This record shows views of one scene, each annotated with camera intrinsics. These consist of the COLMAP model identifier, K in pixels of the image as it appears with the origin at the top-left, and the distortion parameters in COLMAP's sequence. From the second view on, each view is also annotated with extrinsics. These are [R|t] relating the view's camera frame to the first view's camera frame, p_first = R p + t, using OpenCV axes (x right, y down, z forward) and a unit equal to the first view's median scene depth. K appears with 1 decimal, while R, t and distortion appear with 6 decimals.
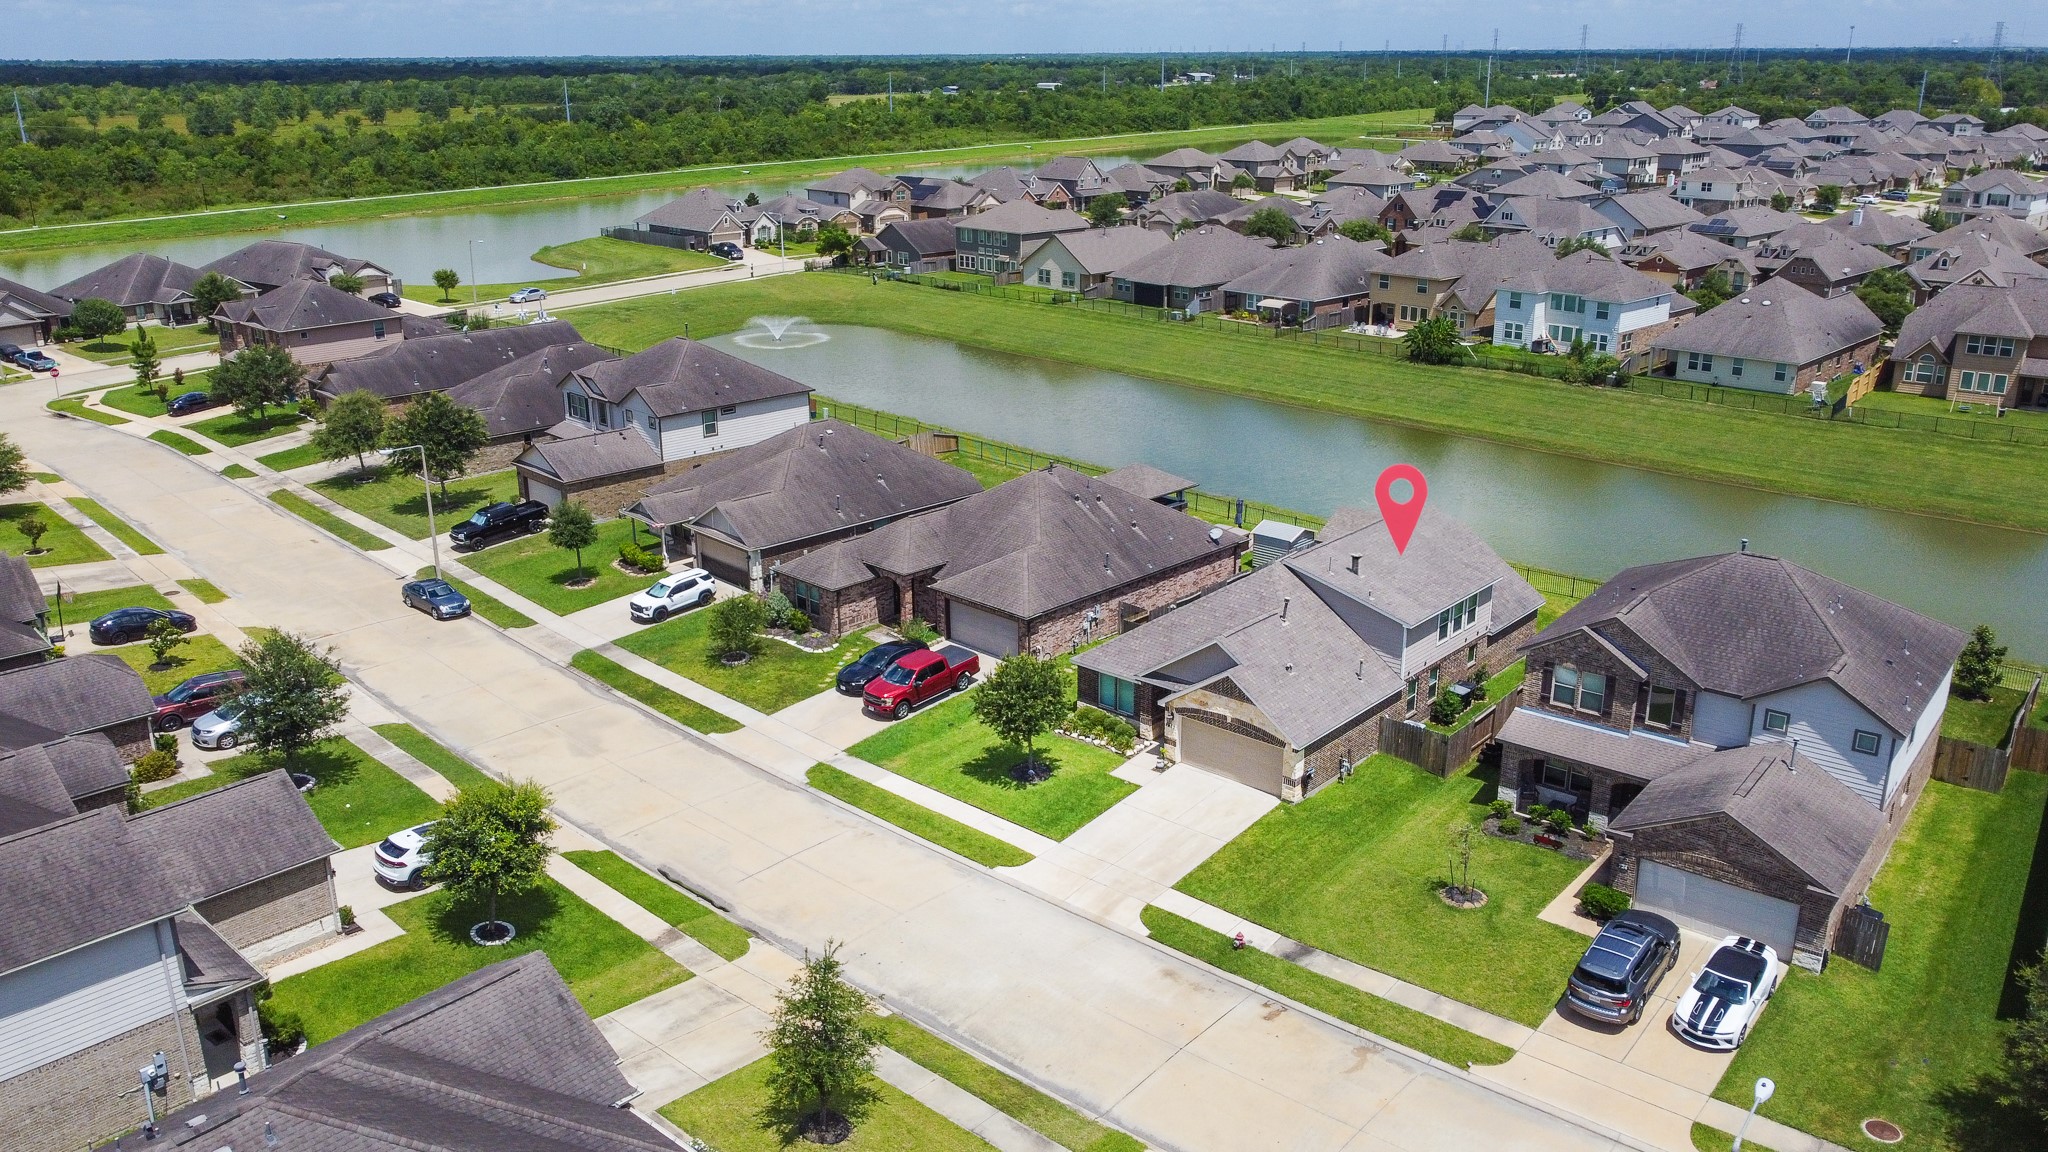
lens RADIAL K [[1529.6, 0, 1003.4], [0, 1529.6, 667.8], [0, 0, 1]] dist [0.002599, -0.005388]
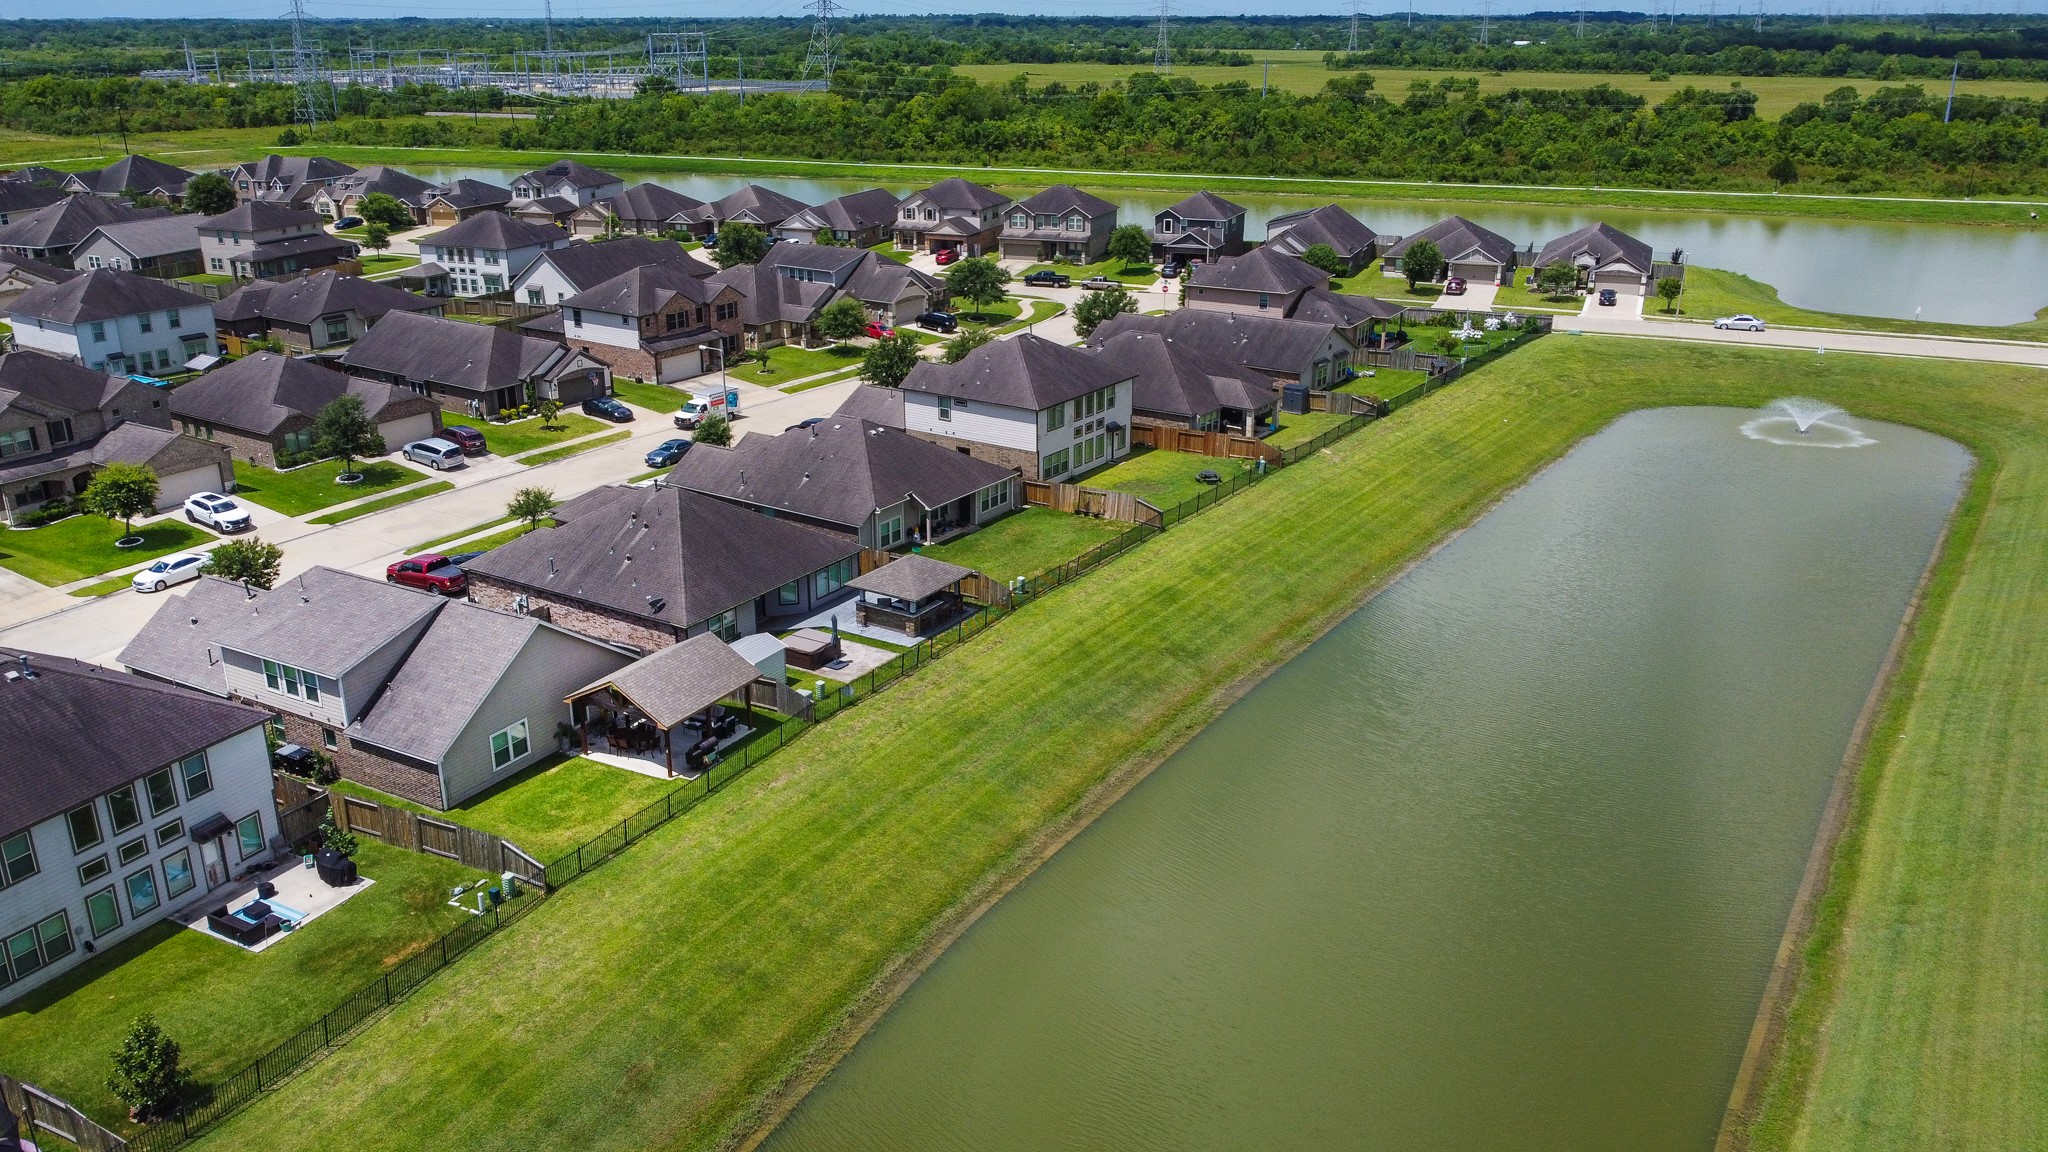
lens RADIAL K [[1550.5, 0, 1018.1], [0, 1550.5, 576.8], [0, 0, 1]] dist [0.001314, -0.002068]
pose [[0.215071, 0.339109, -0.915833, 0.729440], [-0.363608, 0.898161, 0.247177, -0.288843], [0.906385, 0.279843, 0.316471, 0.615097]]
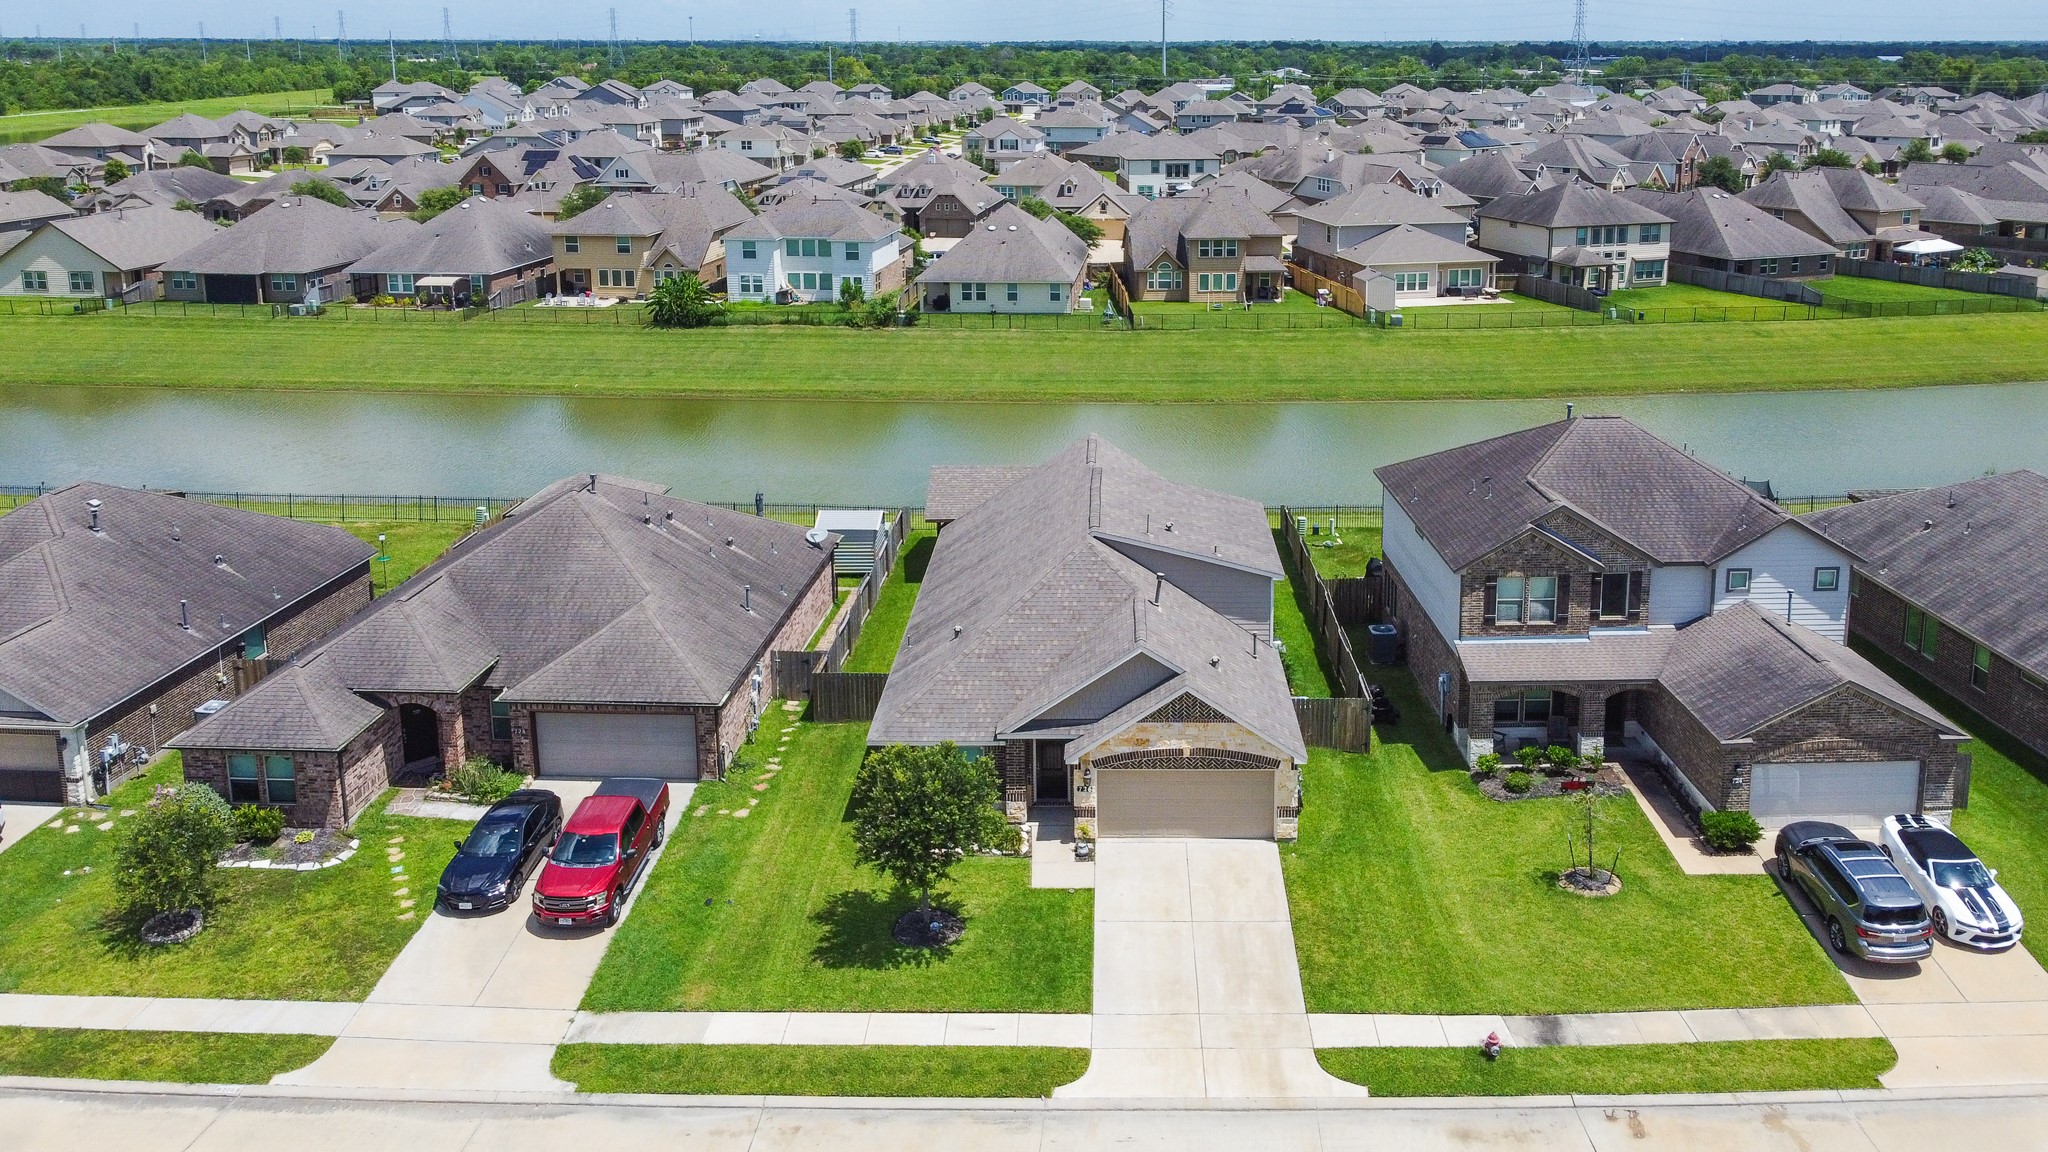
lens RADIAL K [[1637.3, 0, 1109.4], [0, 1637.3, 471.9], [0, 0, 1]] dist [0.009410, 0.000561]
pose [[0.741422, -0.162074, 0.651172, -0.177946], [0.243924, 0.969106, -0.036525, -0.037198], [-0.625136, 0.185917, 0.758050, 0.216839]]
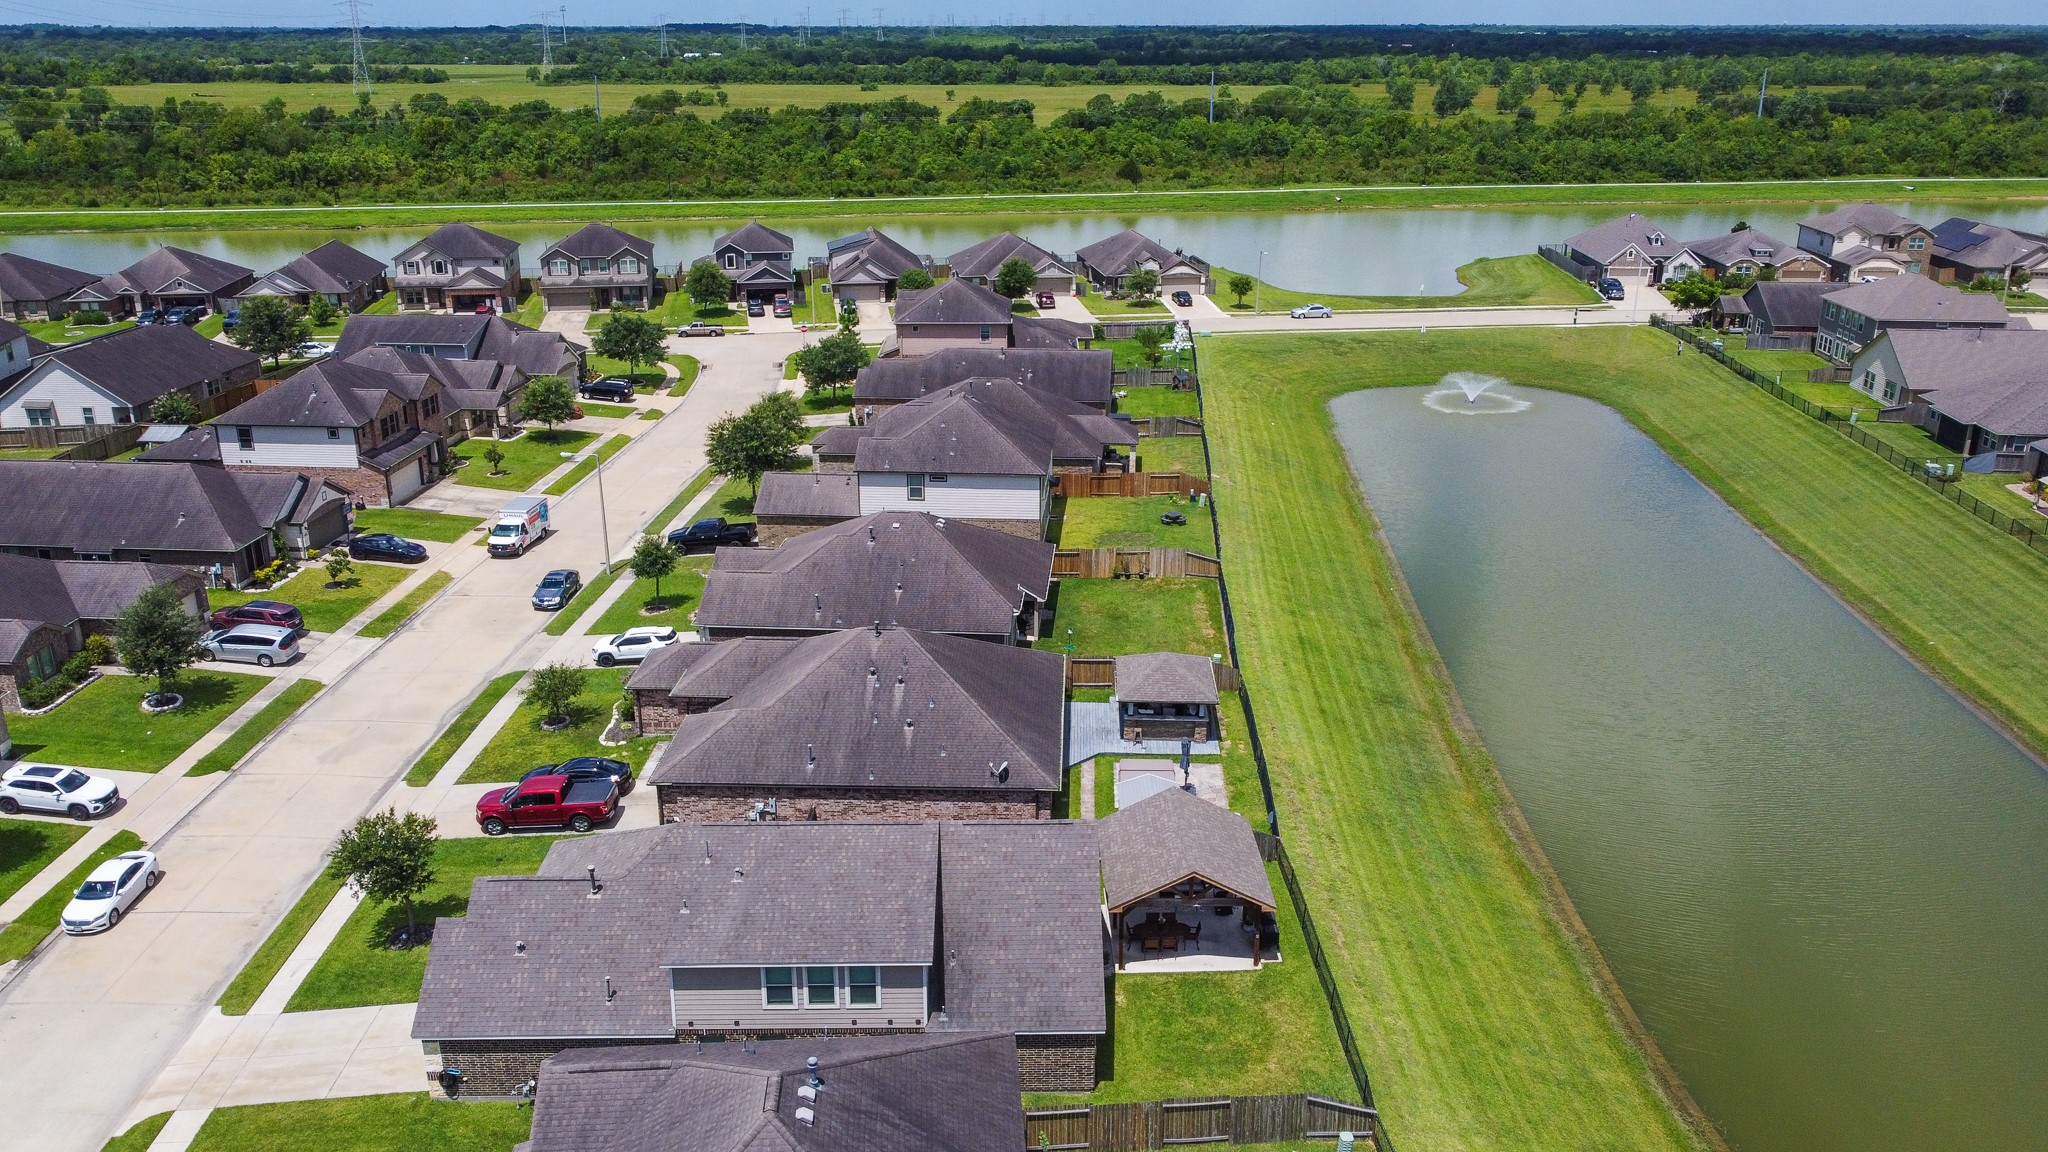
lens RADIAL K [[1550.5, 0, 1018.1], [0, 1550.5, 576.8], [0, 0, 1]] dist [0.001314, -0.002068]
pose [[0.679184, 0.252688, -0.689100, 0.456817], [-0.277590, 0.957566, 0.077537, -0.167817], [0.679451, 0.138626, 0.720507, 0.288623]]
